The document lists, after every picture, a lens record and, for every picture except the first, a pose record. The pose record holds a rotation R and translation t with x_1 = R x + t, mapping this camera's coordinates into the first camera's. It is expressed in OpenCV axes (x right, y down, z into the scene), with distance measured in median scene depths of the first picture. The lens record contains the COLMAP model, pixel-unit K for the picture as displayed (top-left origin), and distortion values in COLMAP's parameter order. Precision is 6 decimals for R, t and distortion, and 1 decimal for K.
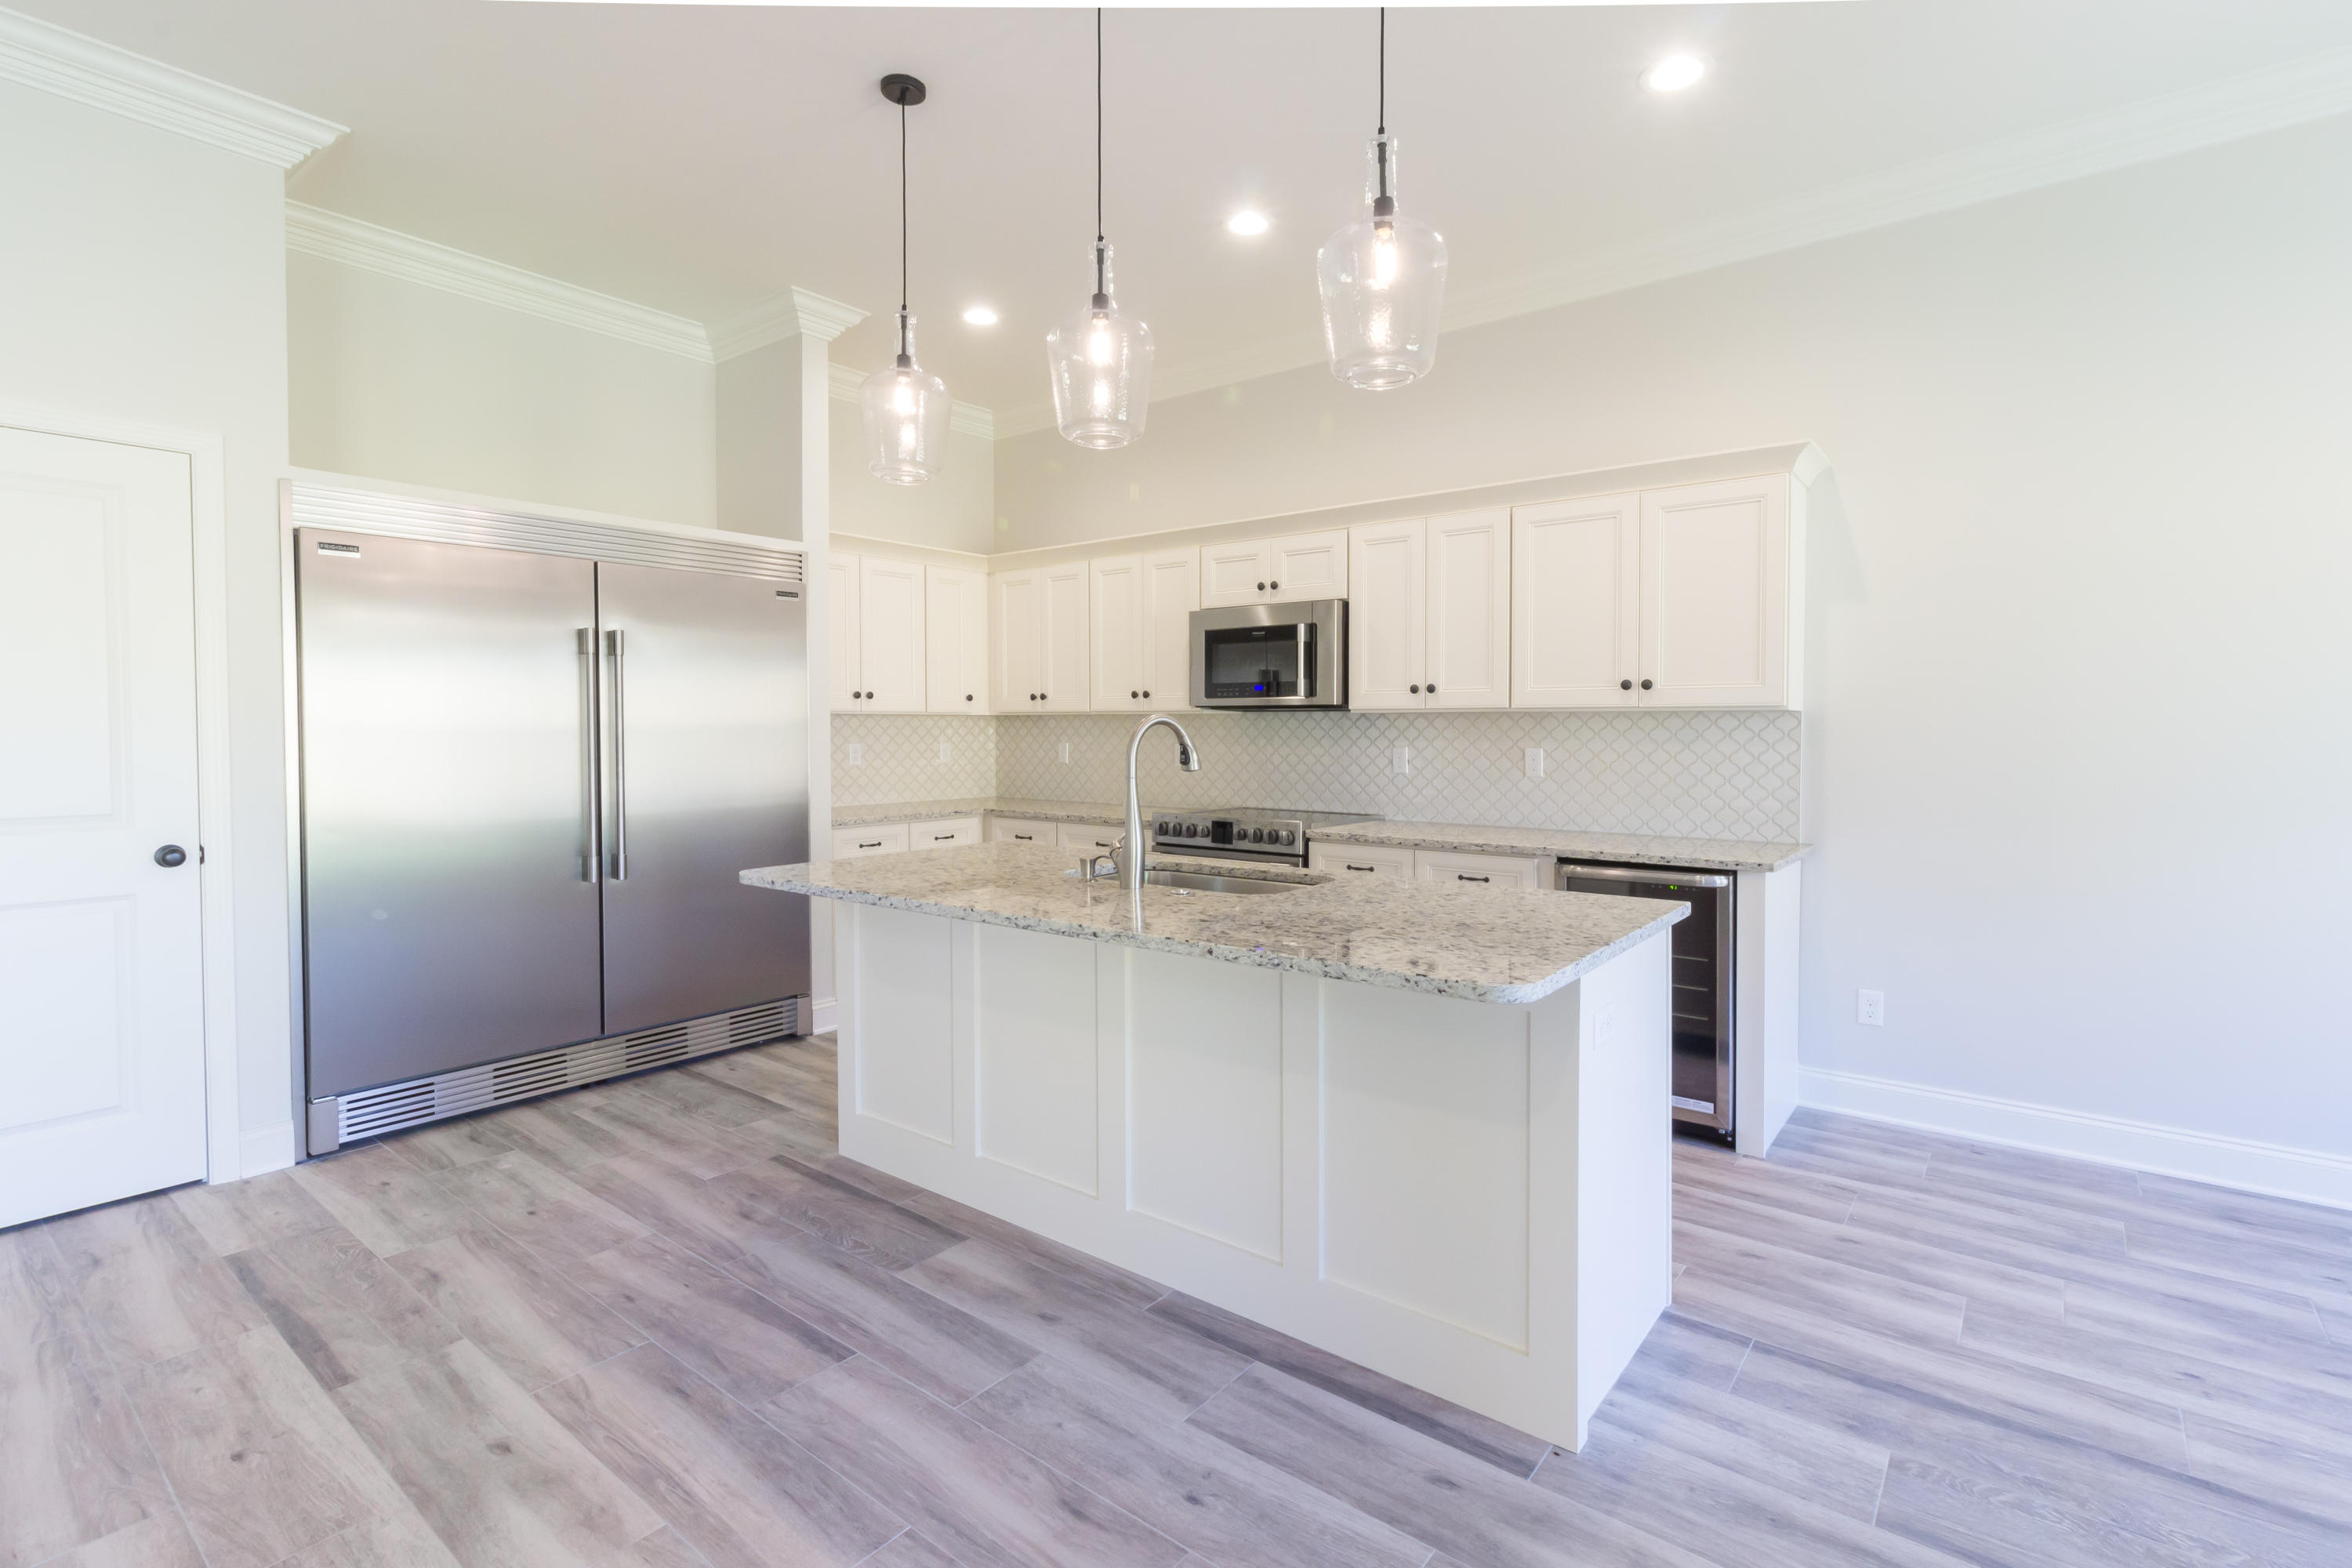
lens RADIAL K [[1091.0, 0, 1198.4], [0, 1091.0, 754.4], [0, 0, 1]] dist [-0.002747, -0.000219]
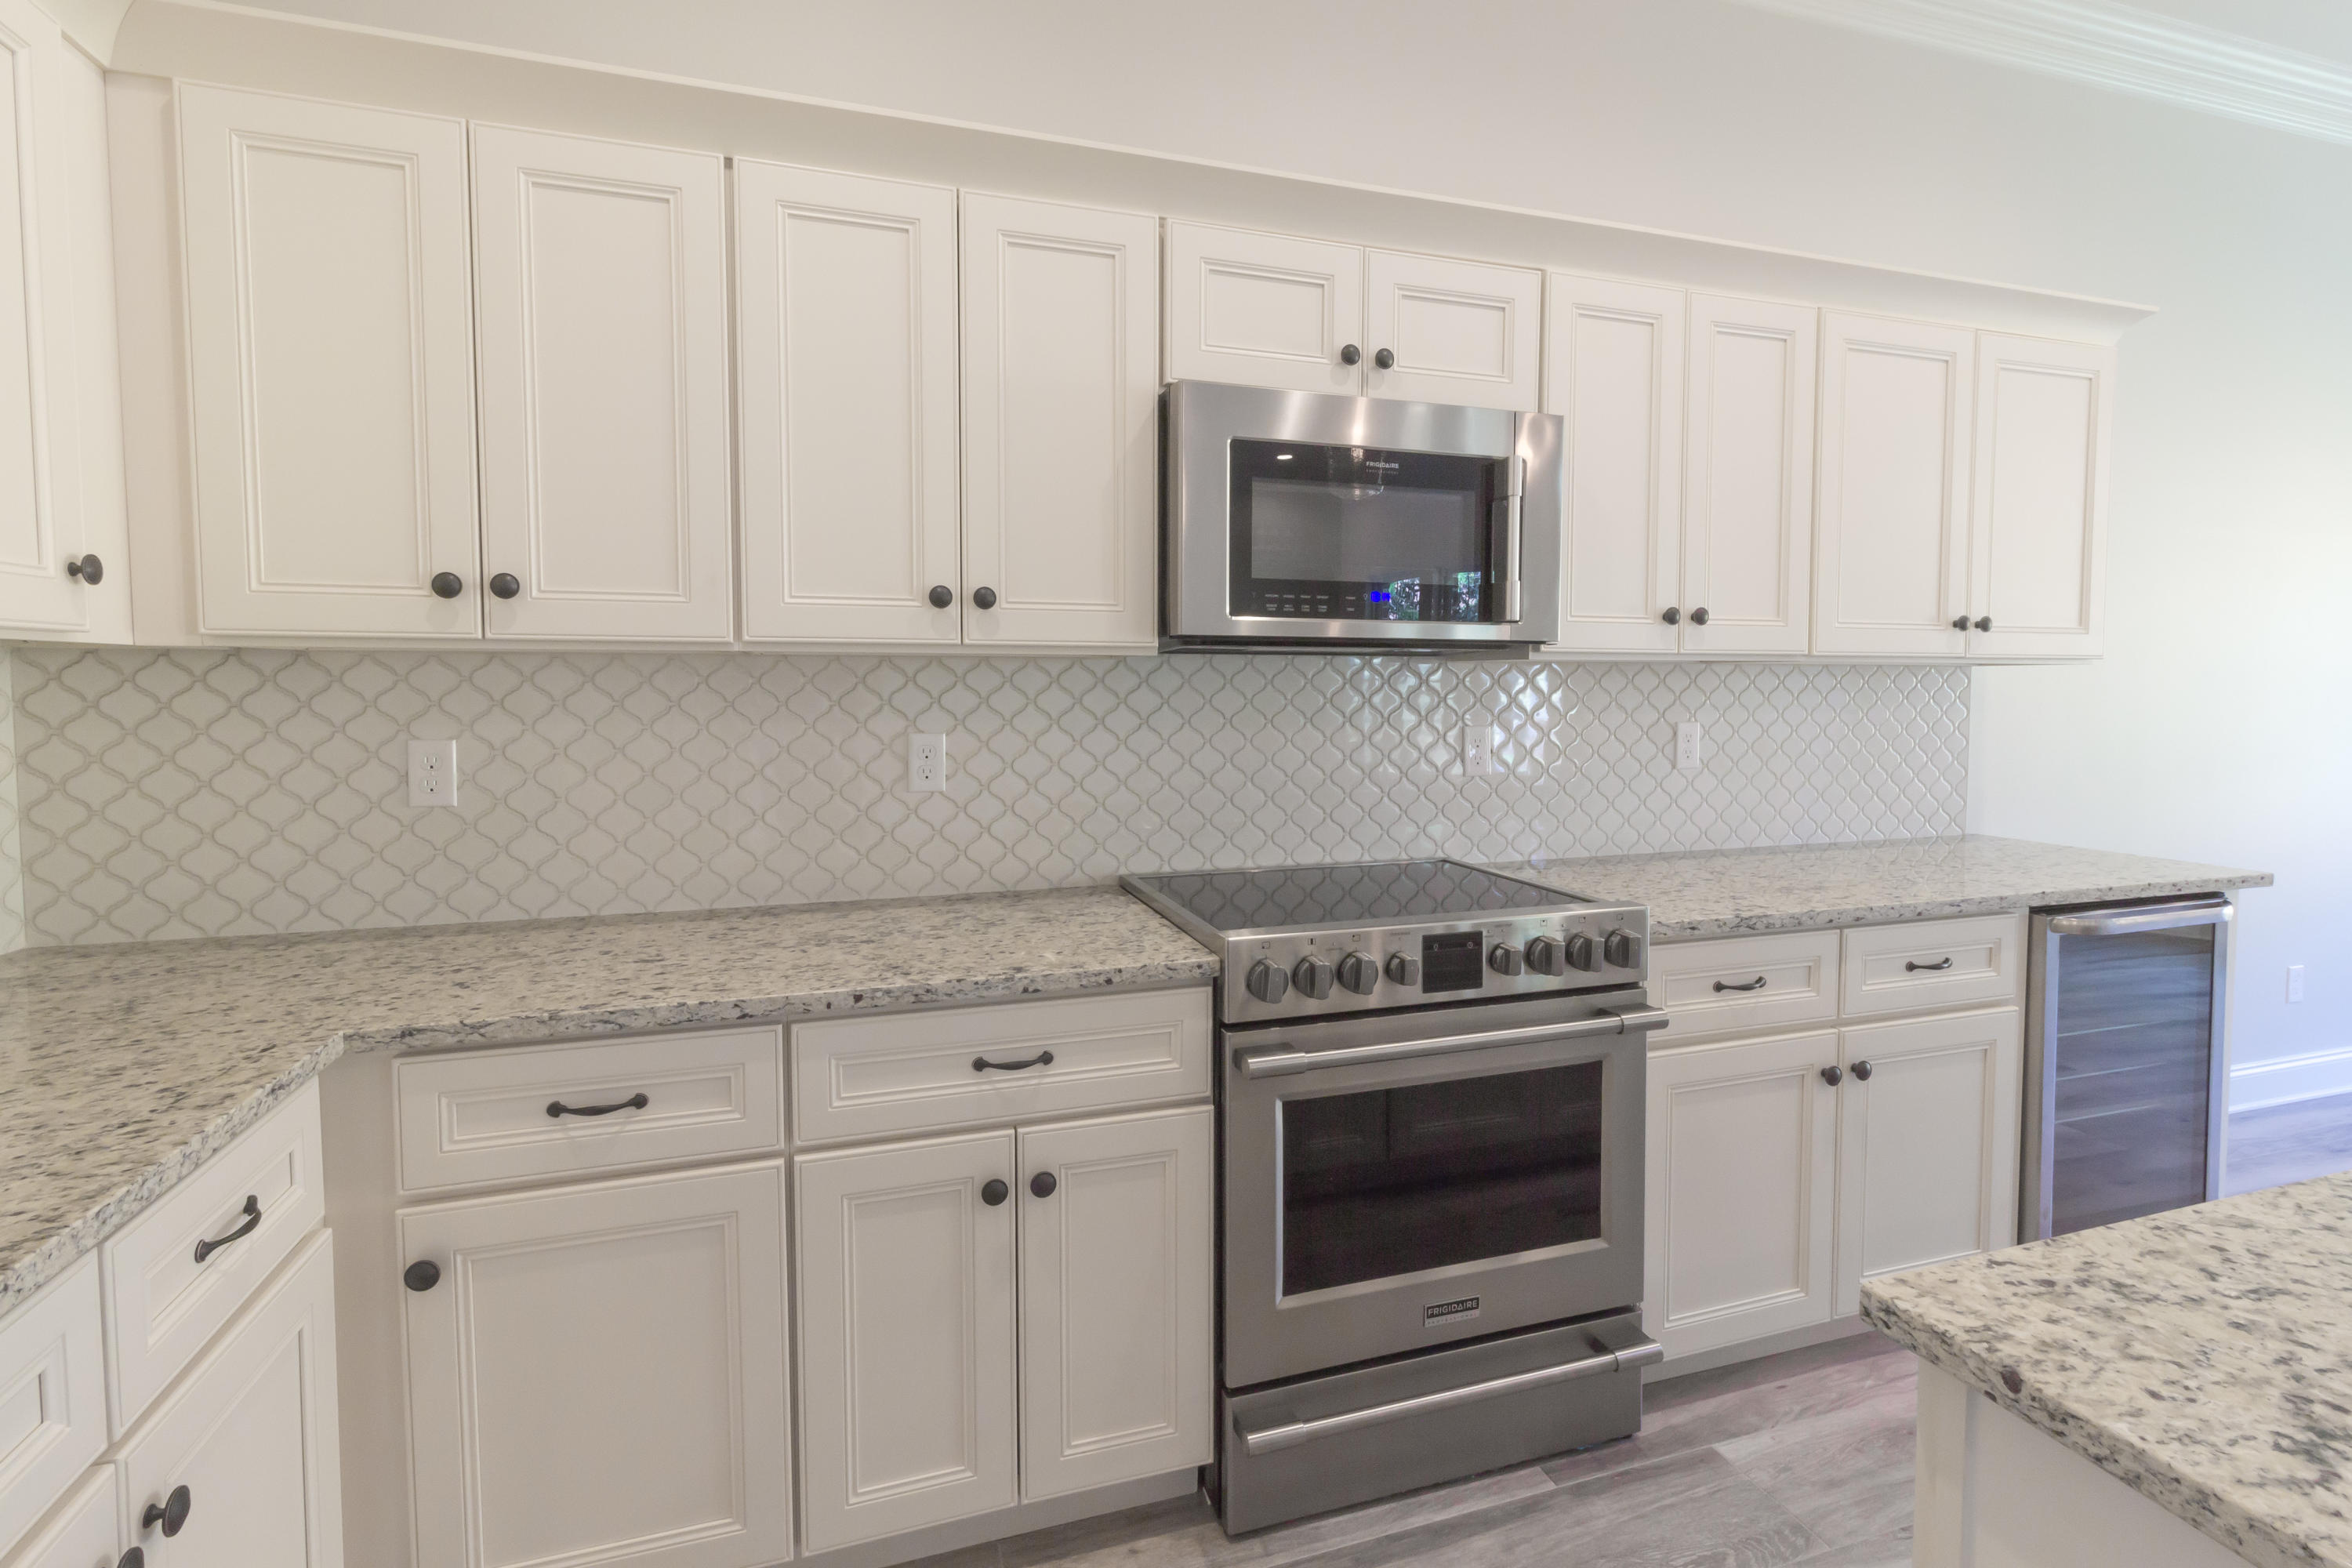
lens RADIAL K [[1111.0, 0, 1194.6], [0, 1111.0, 735.3], [0, 0, 1]] dist [-0.001951, -0.000138]
pose [[0.554543, -0.040592, 0.831165, -0.361176], [0.020352, 0.999172, 0.035218, -0.025628], [-0.831906, -0.002614, 0.554910, 0.872363]]
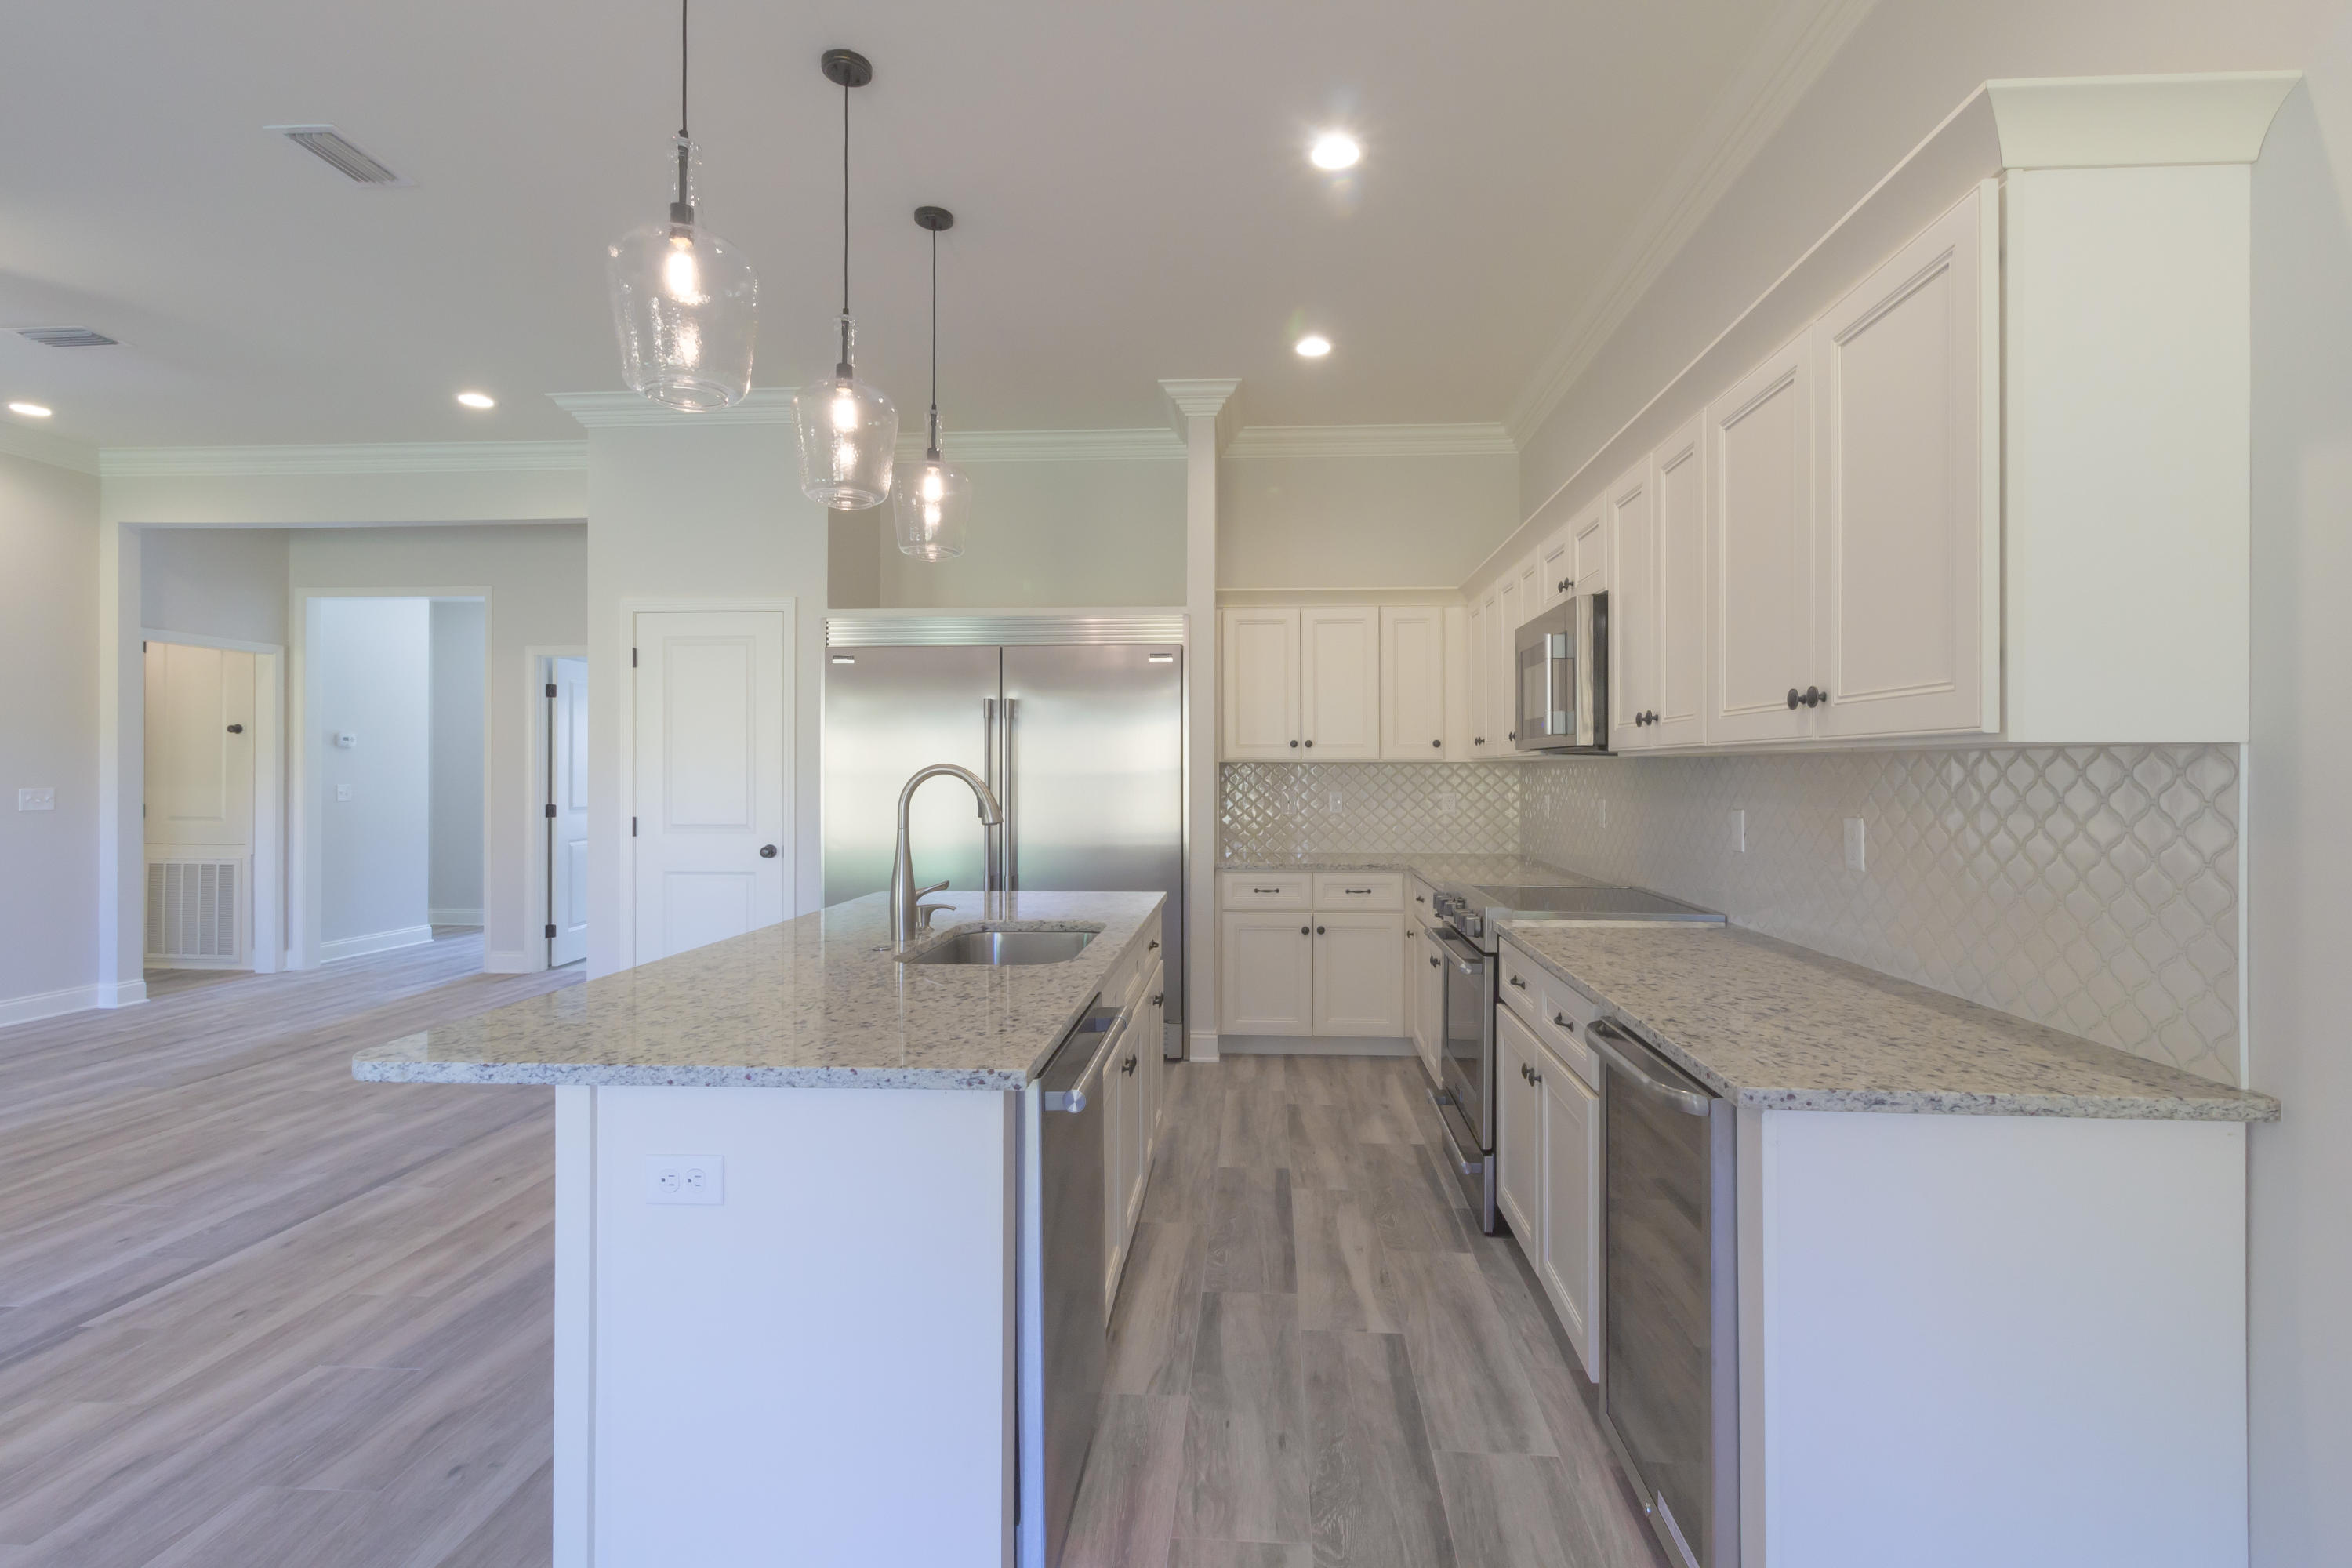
lens RADIAL K [[1088.8, 0, 1197.6], [0, 1088.8, 768.7], [0, 0, 1]] dist [0.000080, -0.000306]
pose [[0.563672, -0.001959, -0.825997, 0.566897], [-0.021960, 0.999608, -0.017357, -0.013584], [0.825707, 0.027923, 0.563408, 0.412453]]
